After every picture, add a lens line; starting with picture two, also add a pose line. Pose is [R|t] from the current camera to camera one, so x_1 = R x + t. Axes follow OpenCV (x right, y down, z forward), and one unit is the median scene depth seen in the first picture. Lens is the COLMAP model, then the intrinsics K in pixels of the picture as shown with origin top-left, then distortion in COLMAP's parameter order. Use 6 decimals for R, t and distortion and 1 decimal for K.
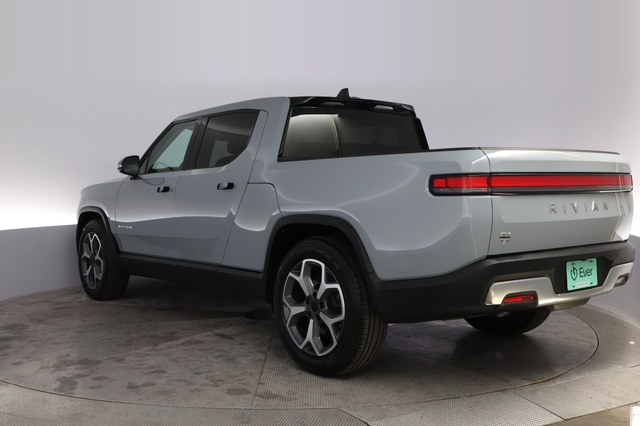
lens RADIAL K [[561.5, 0, 321.0], [0, 561.5, 200.0], [0, 0, 1]] dist [-0.030313, -0.000633]
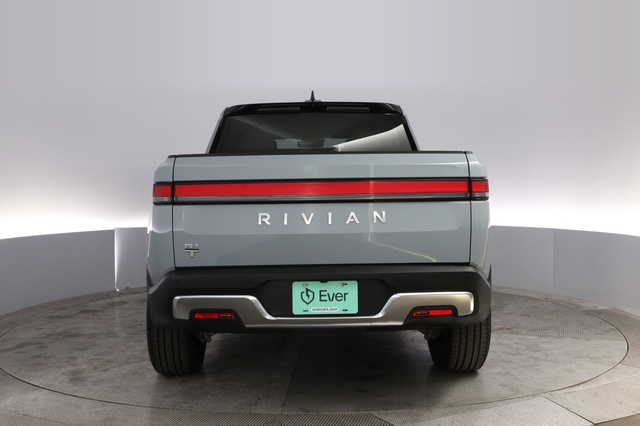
lens RADIAL K [[561.5, 0, 321.0], [0, 561.5, 200.0], [0, 0, 1]] dist [-0.030313, -0.000633]
pose [[0.878229, 0.006365, -0.478199, 0.821142], [-0.007698, 0.999970, -0.000827, -0.014628], [0.478179, 0.004408, 0.878251, 0.229787]]
